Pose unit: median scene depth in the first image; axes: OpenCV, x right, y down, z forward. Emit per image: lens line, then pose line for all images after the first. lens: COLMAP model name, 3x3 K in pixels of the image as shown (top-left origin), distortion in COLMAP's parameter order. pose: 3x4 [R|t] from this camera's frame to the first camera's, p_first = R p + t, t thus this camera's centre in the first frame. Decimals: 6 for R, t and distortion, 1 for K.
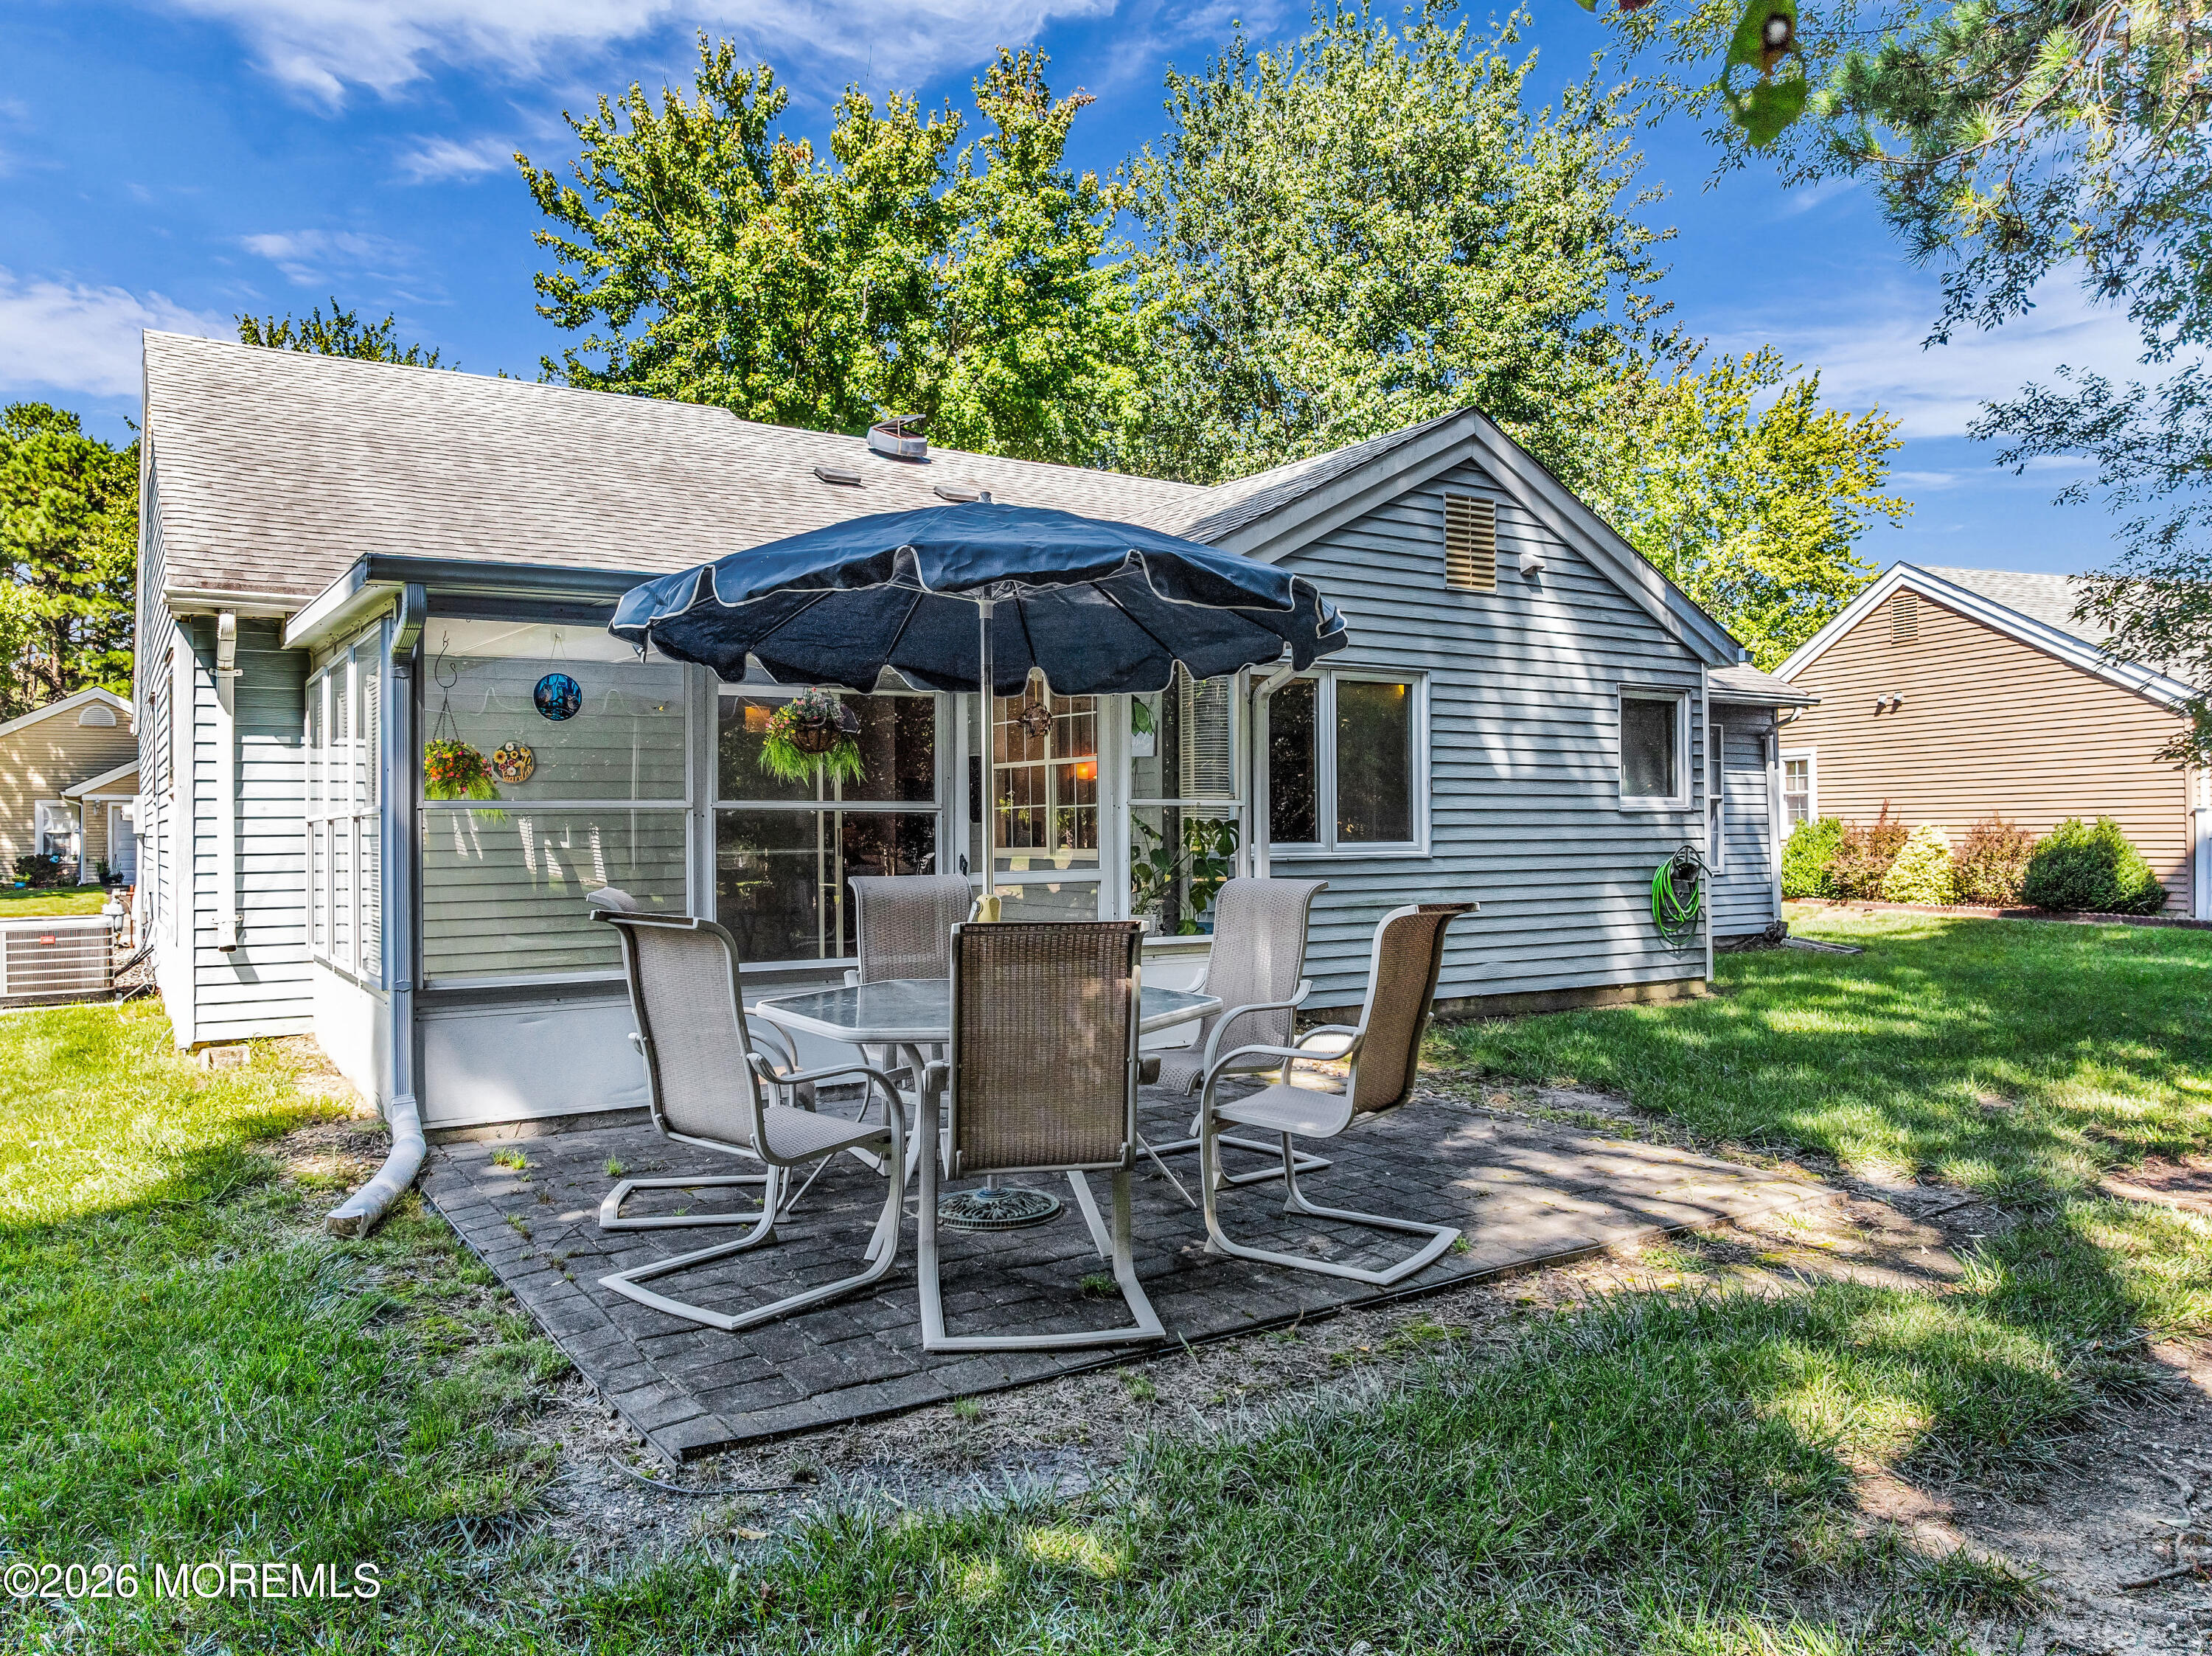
lens RADIAL K [[1563.4, 0, 1105.8], [0, 1563.4, 821.2], [0, 0, 1]] dist [-0.020515, -0.006652]
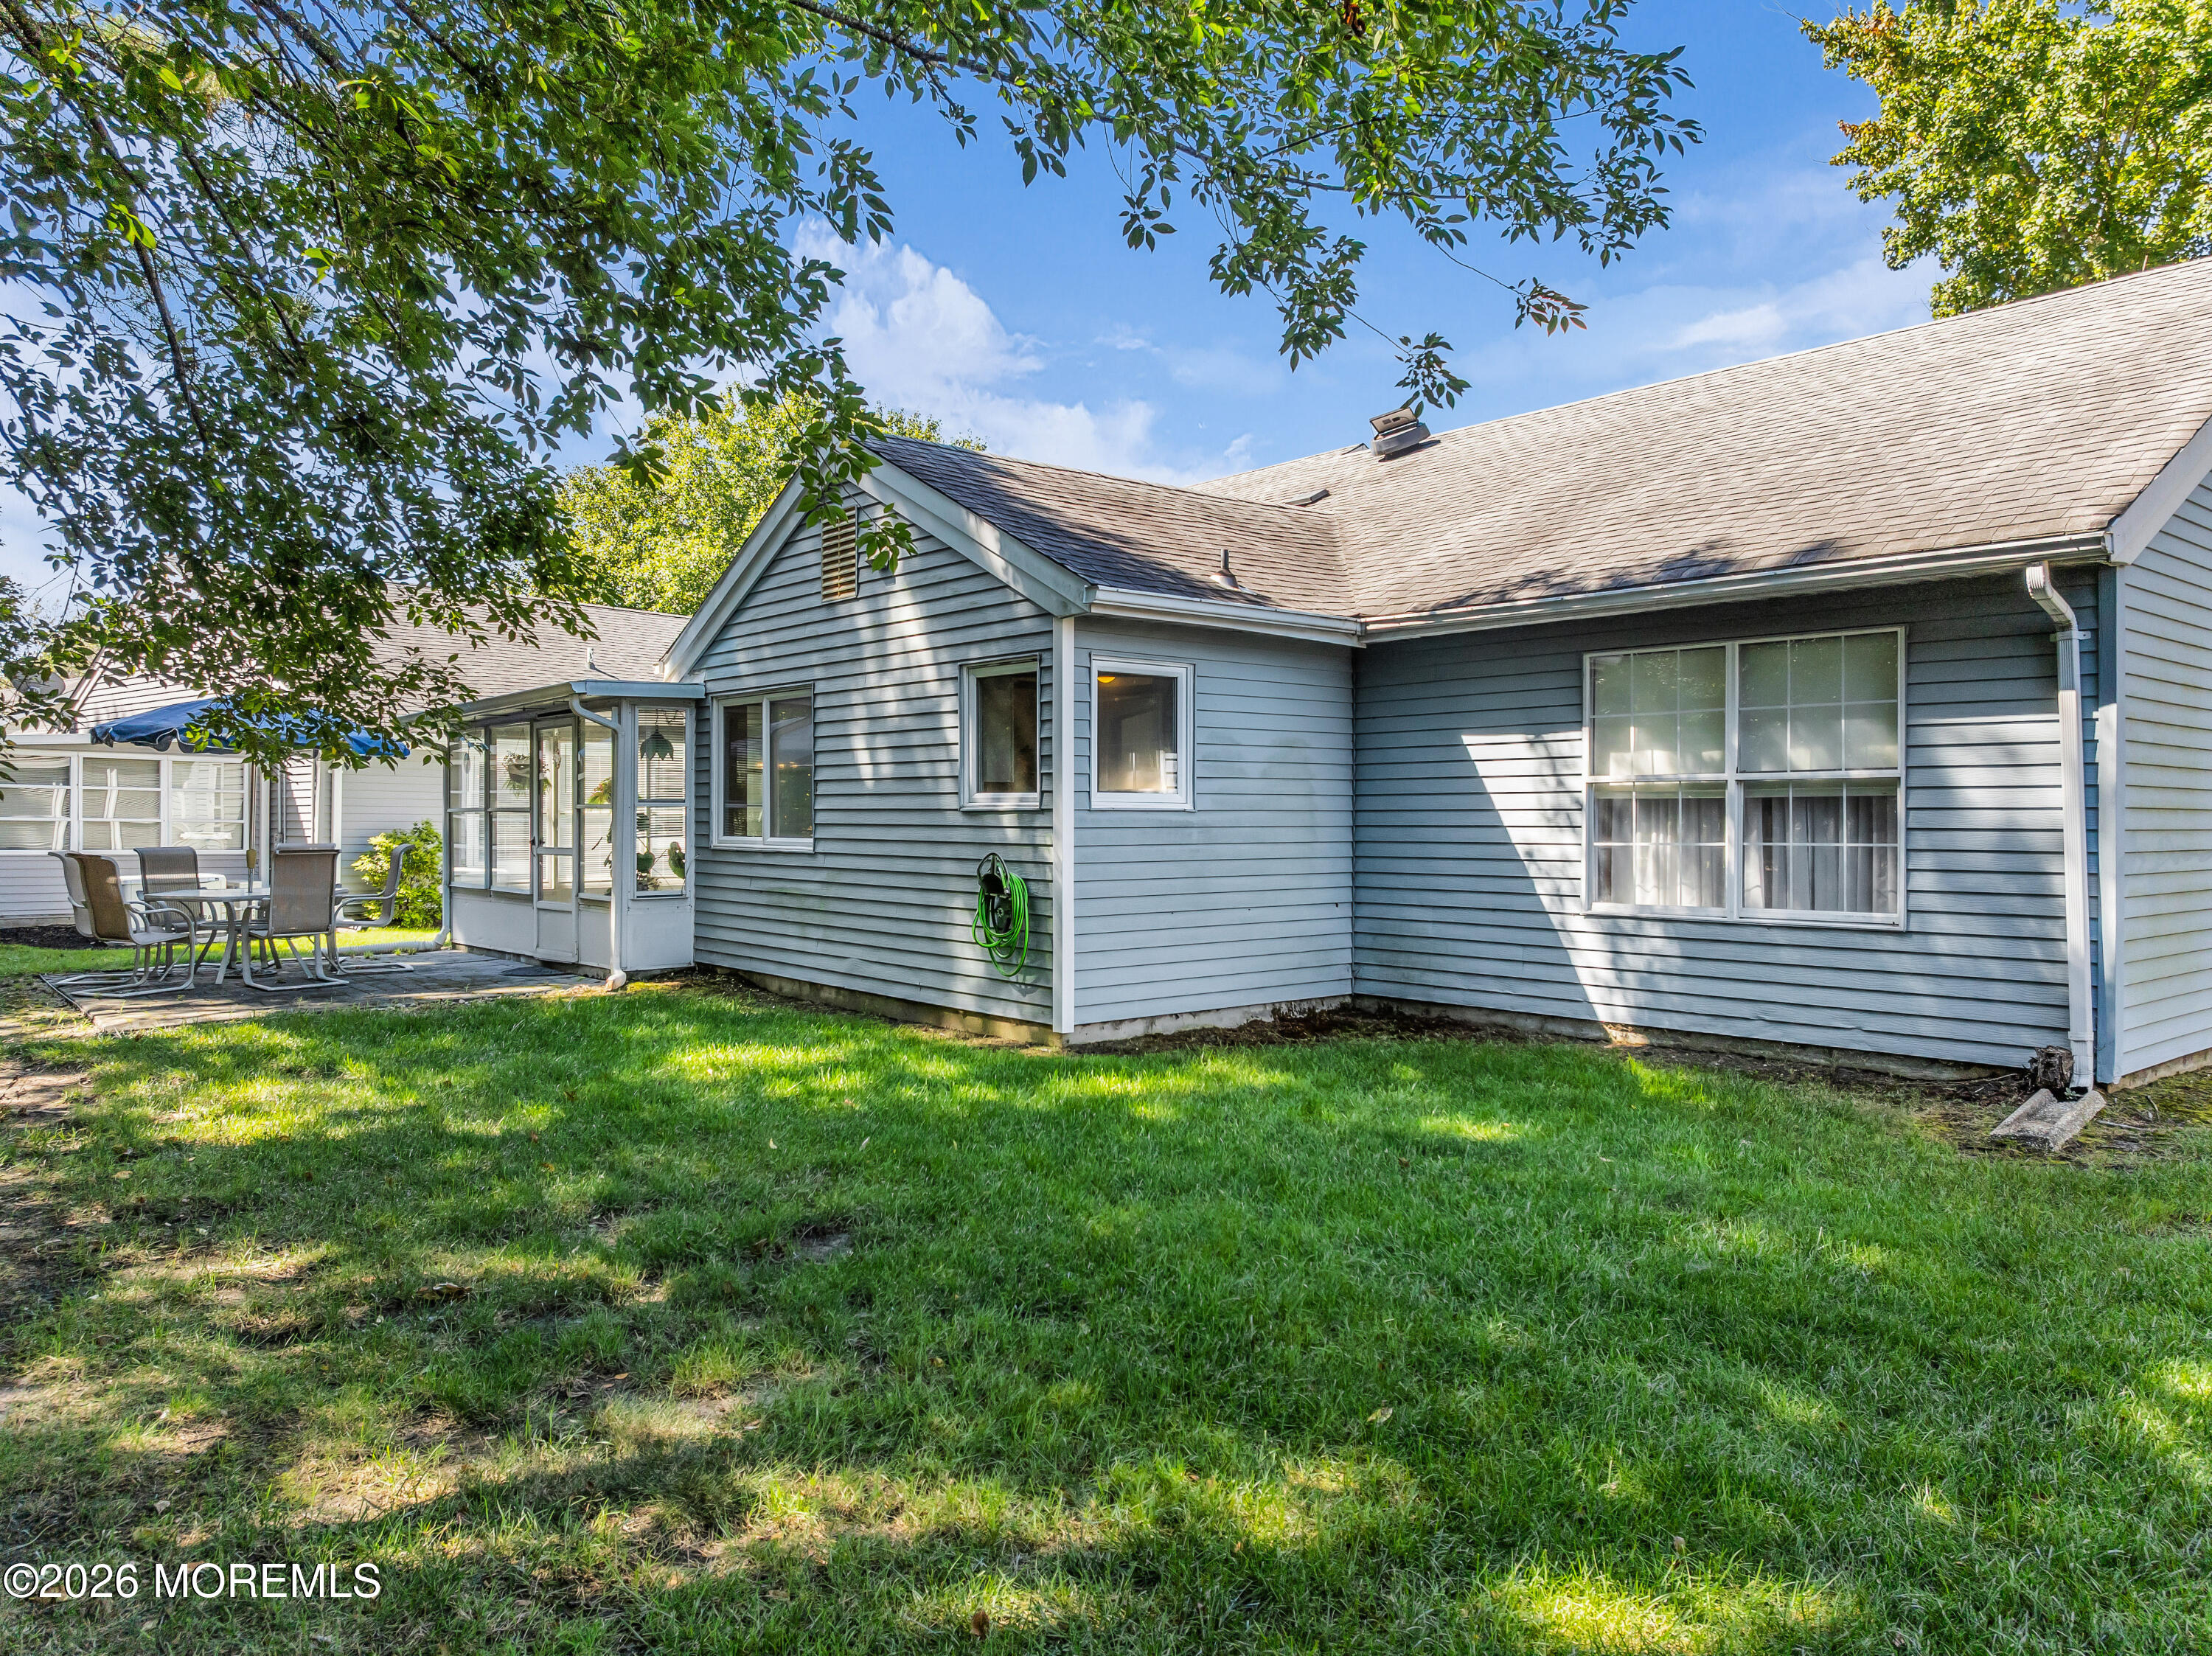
lens RADIAL K [[1563.4, 0, 1106.8], [0, 1563.4, 823.2], [0, 0, 1]] dist [-0.020515, -0.006652]
pose [[0.120056, 0.009655, -0.992720, 1.211032], [-0.001331, 0.999953, 0.009564, -0.007818], [0.992766, 0.000173, 0.120063, 0.982560]]
